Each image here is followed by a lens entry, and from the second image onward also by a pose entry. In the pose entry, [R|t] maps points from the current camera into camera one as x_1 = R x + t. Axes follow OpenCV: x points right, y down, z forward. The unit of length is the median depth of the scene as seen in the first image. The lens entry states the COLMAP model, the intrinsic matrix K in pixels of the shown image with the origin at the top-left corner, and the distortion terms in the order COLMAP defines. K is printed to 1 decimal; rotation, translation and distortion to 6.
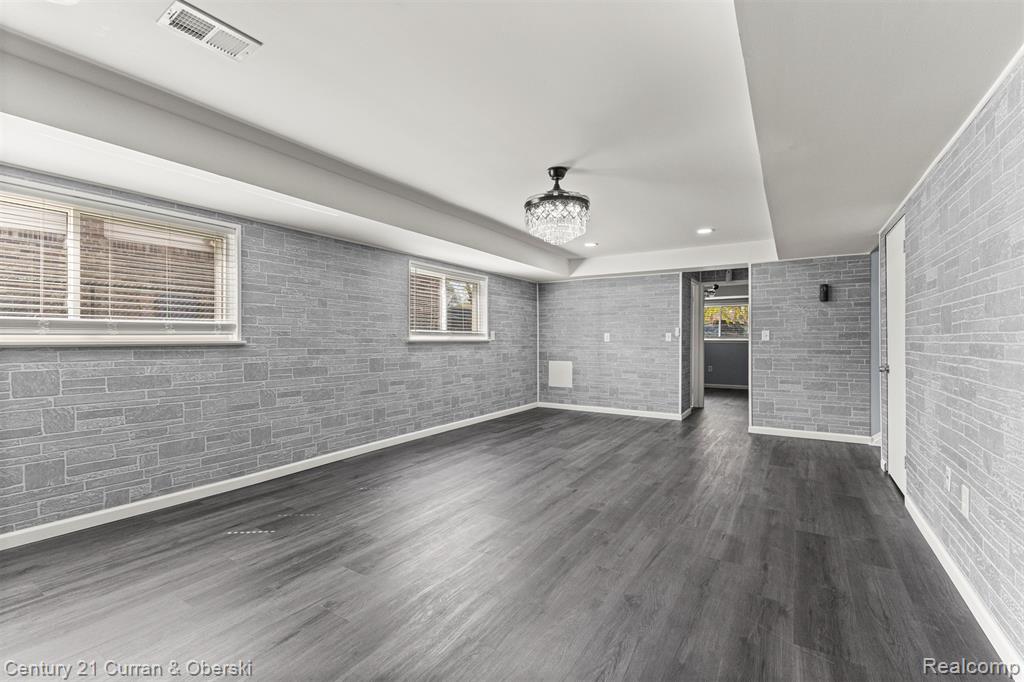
lens RADIAL K [[447.8, 0, 516.5], [0, 447.8, 341.4], [0, 0, 1]] dist [0.011074, 0.000181]
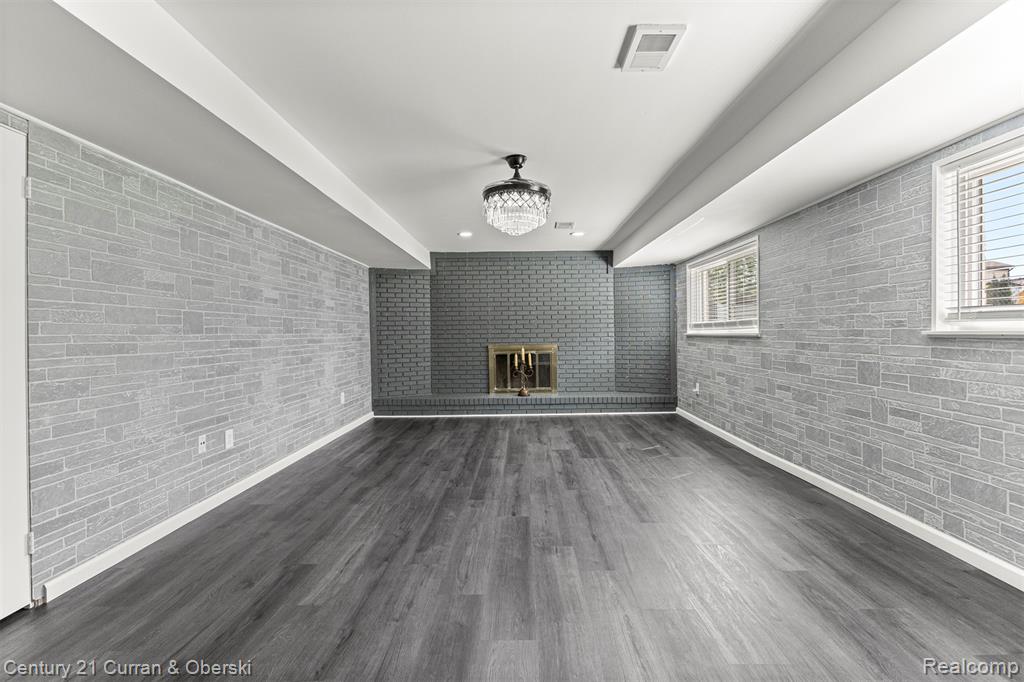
lens RADIAL K [[464.6, 0, 516.0], [0, 464.6, 336.1], [0, 0, 1]] dist [-0.003708, -0.000251]
pose [[-0.855215, 0.009614, -0.518184, 0.488821], [0.006152, 0.999946, 0.008400, -0.006835], [0.518236, 0.003996, -0.855228, 1.483895]]
